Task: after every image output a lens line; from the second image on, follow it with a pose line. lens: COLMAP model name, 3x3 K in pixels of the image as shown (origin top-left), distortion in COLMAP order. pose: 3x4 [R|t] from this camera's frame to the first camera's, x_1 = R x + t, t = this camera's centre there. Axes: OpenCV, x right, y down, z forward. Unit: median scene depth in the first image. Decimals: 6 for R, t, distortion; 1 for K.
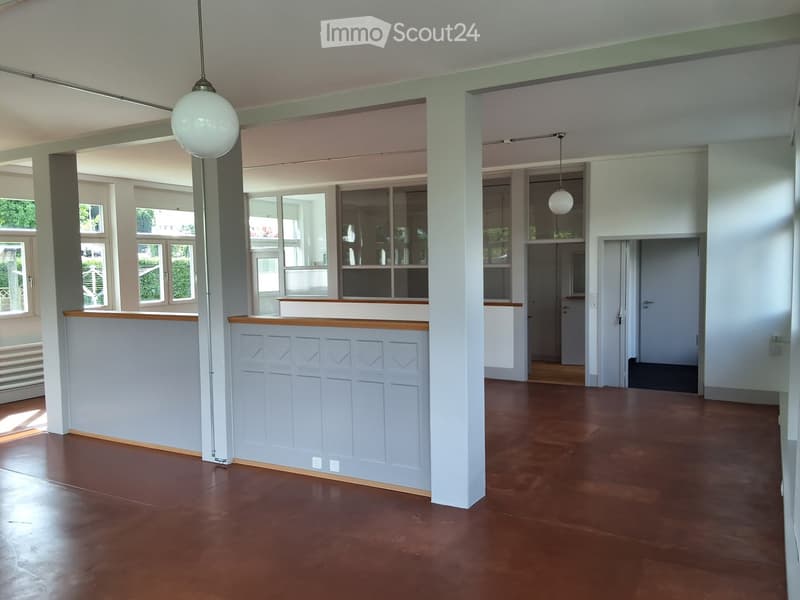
lens RADIAL K [[657.8, 0, 415.6], [0, 657.8, 299.4], [0, 0, 1]] dist [0.085541, -0.120091]
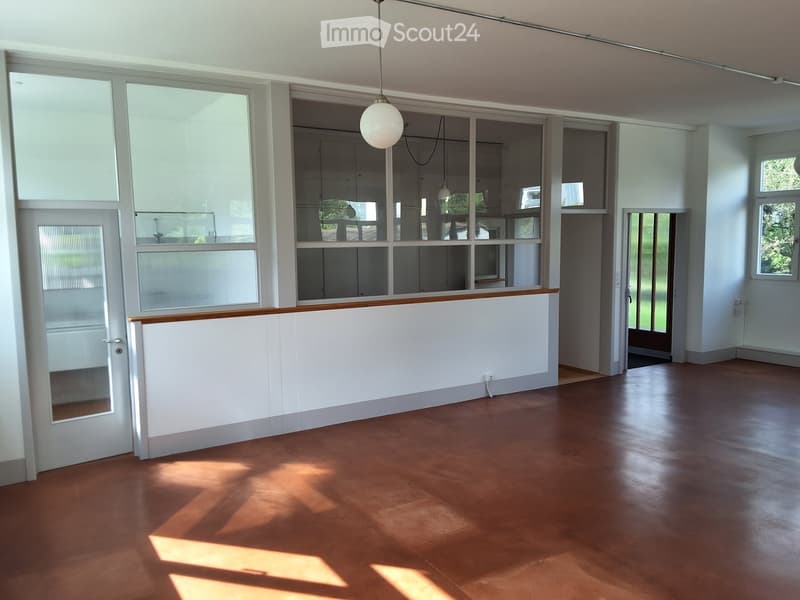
lens RADIAL K [[657.8, 0, 415.6], [0, 657.8, 299.4], [0, 0, 1]] dist [0.085541, -0.120091]
pose [[0.479565, -0.077607, 0.874068, -0.612423], [0.054395, 0.996795, 0.058660, -0.036625], [-0.875819, 0.019414, 0.482249, 0.758214]]
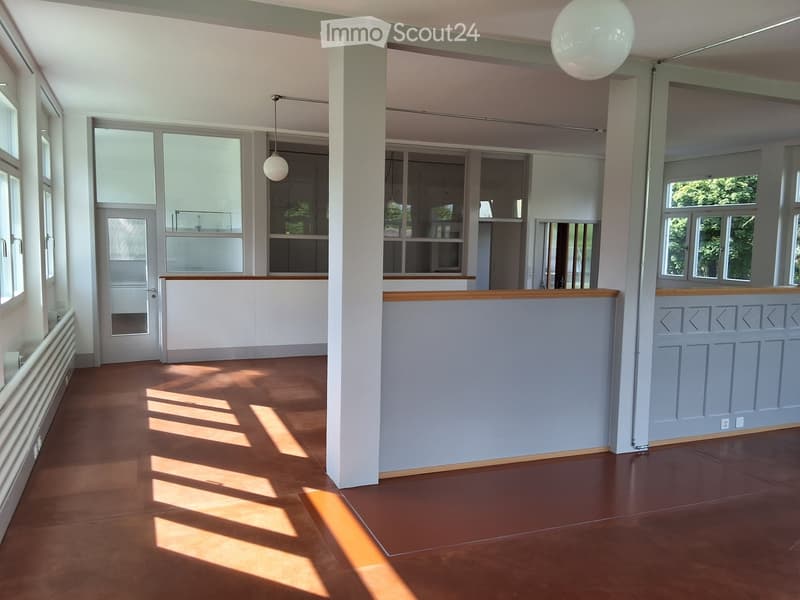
lens RADIAL K [[657.8, 0, 415.6], [0, 657.8, 299.4], [0, 0, 1]] dist [0.085541, -0.120091]
pose [[0.611867, -0.047627, 0.789525, -0.742537], [0.012440, 0.998641, 0.050601, -0.011762], [-0.790863, -0.021139, 0.611629, 0.412586]]
